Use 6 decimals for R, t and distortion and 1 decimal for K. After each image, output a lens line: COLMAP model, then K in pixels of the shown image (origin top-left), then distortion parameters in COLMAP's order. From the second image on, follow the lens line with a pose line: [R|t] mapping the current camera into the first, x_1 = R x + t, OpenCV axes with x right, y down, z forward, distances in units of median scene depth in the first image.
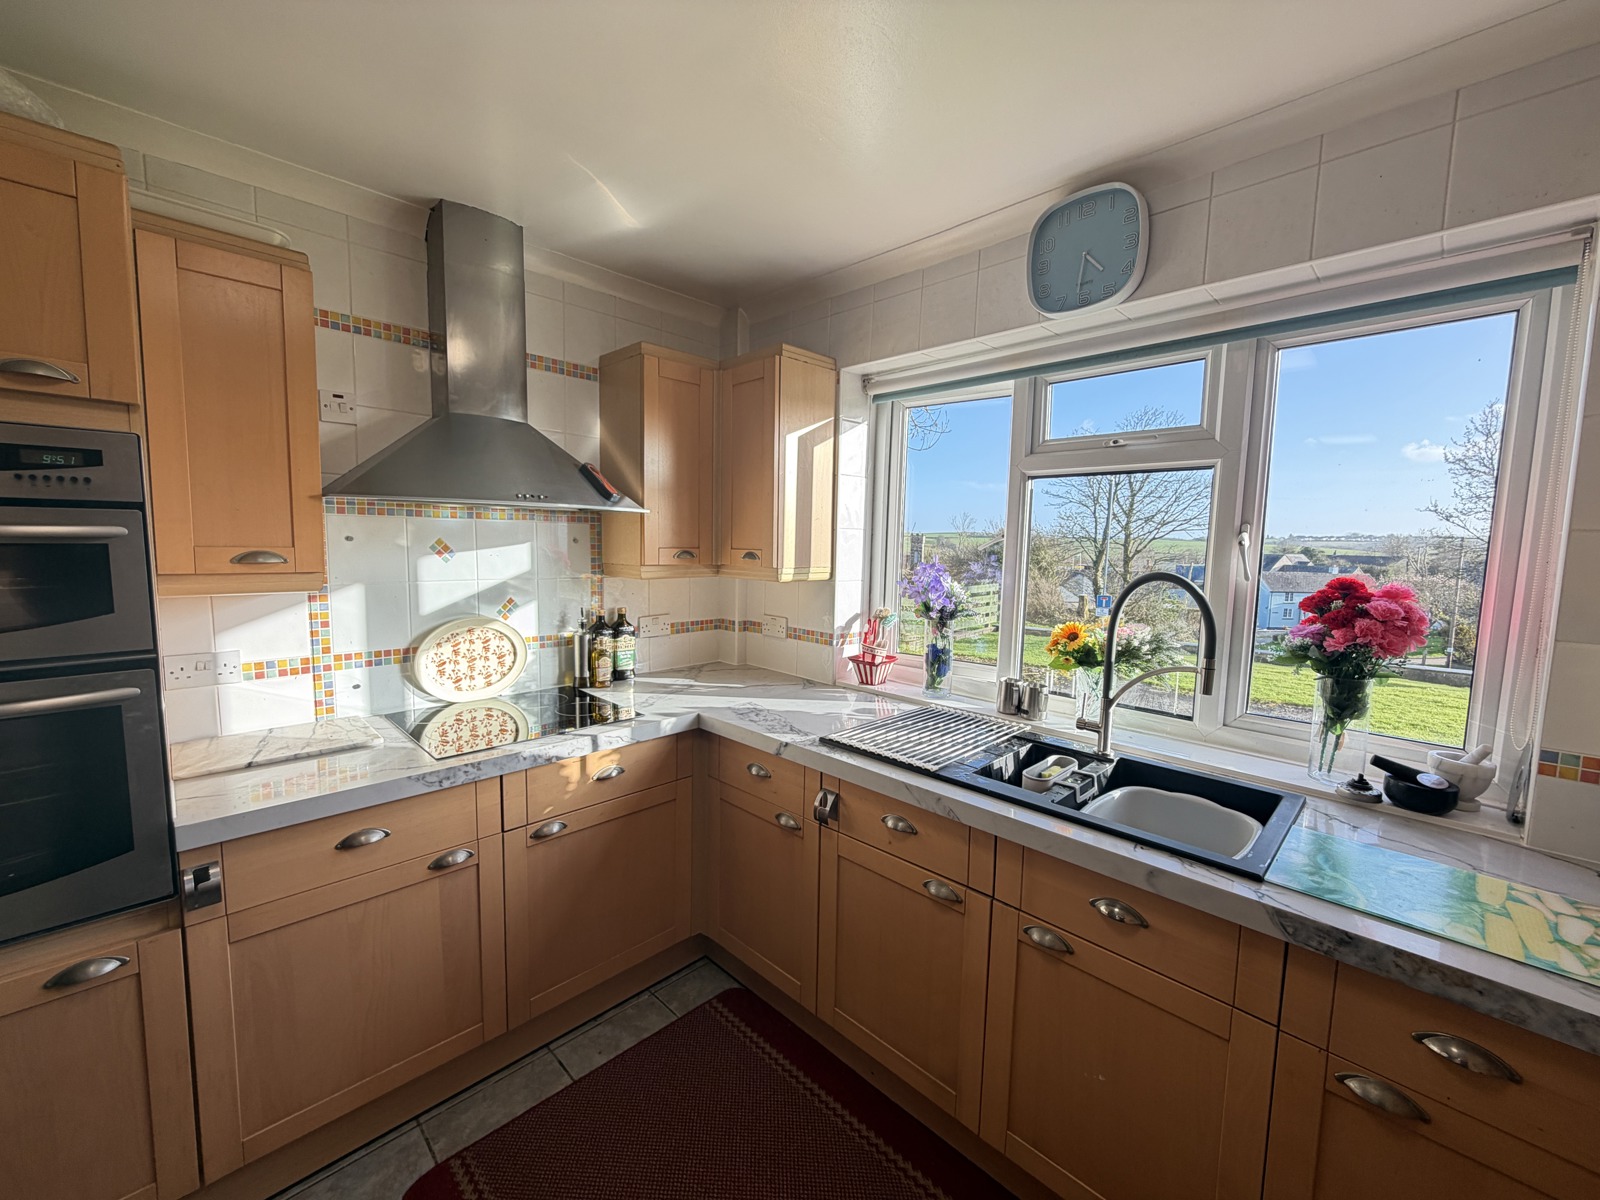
lens RADIAL K [[629.3, 0, 796.3], [0, 629.3, 598.2], [0, 0, 1]] dist [0.000838, 0.000106]
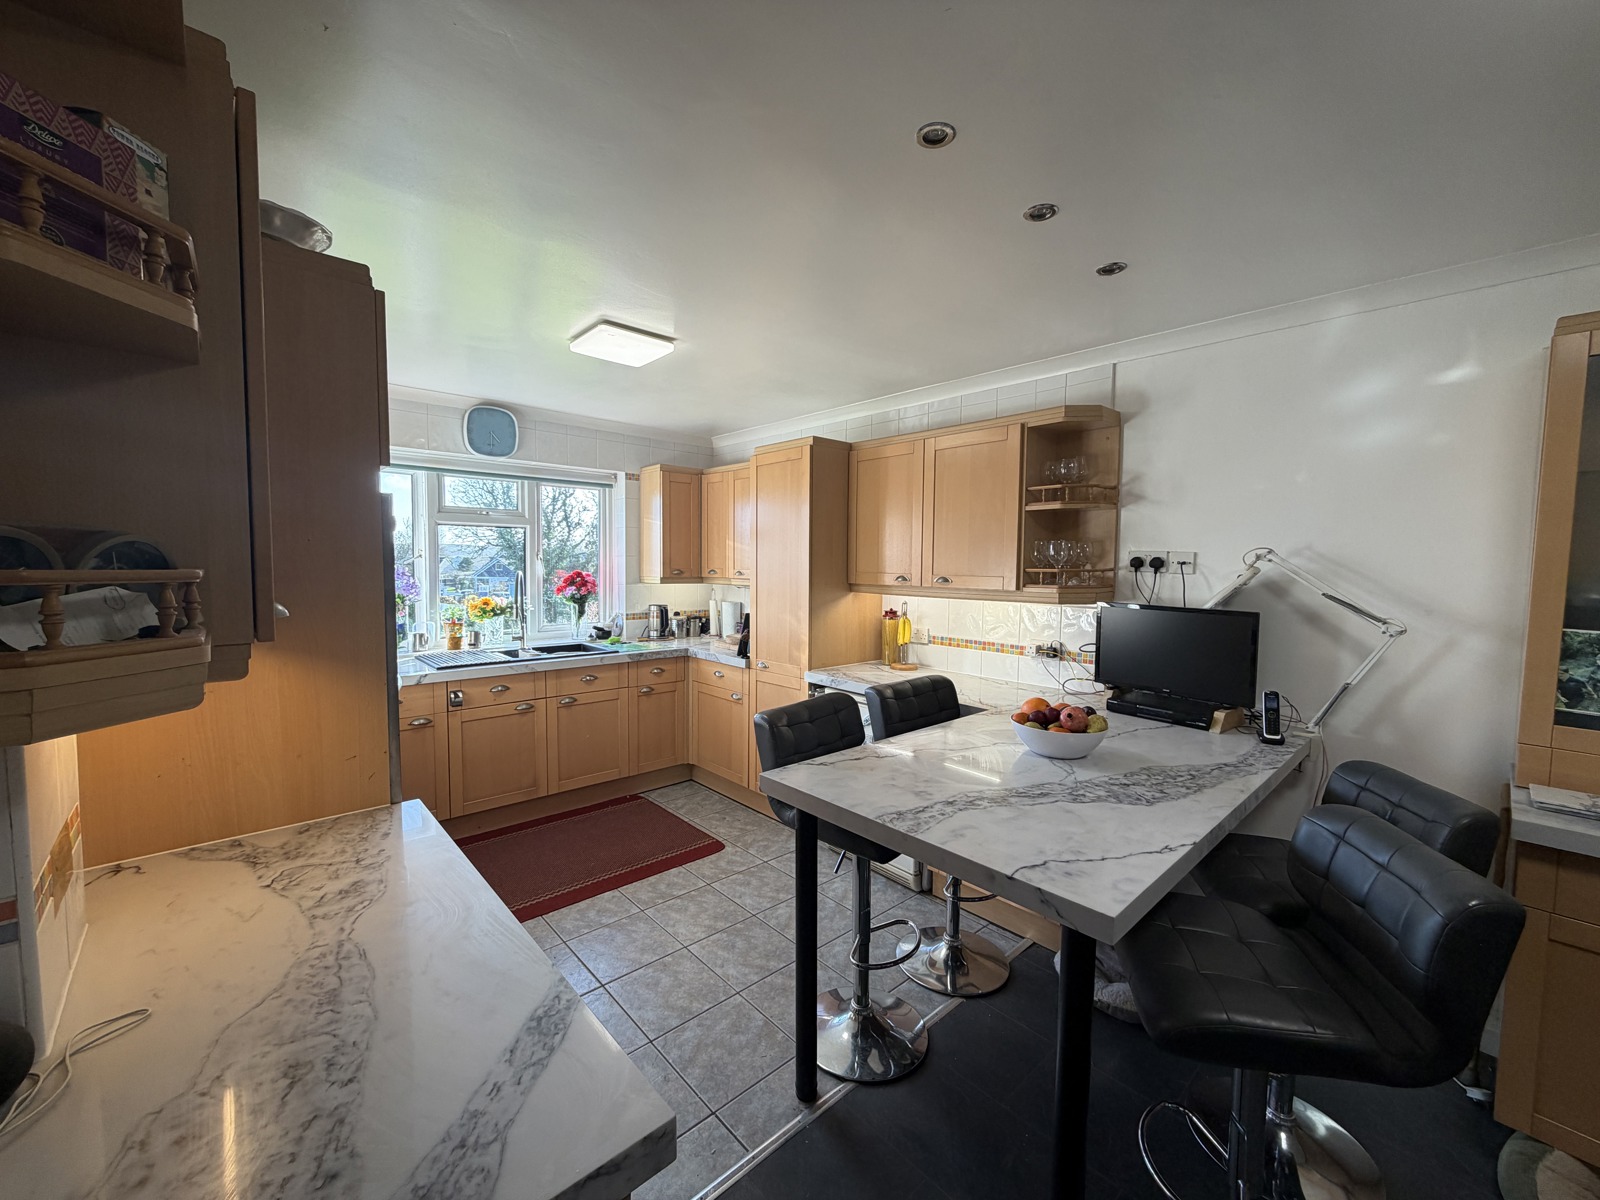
lens RADIAL K [[641.1, 0, 797.3], [0, 641.1, 604.9], [0, 0, 1]] dist [0.018470, 0.000030]
pose [[0.041227, -0.080750, 0.995881, -2.060409], [0.087998, 0.993149, 0.076885, -0.011927], [-0.995267, 0.084466, 0.048050, -0.171532]]
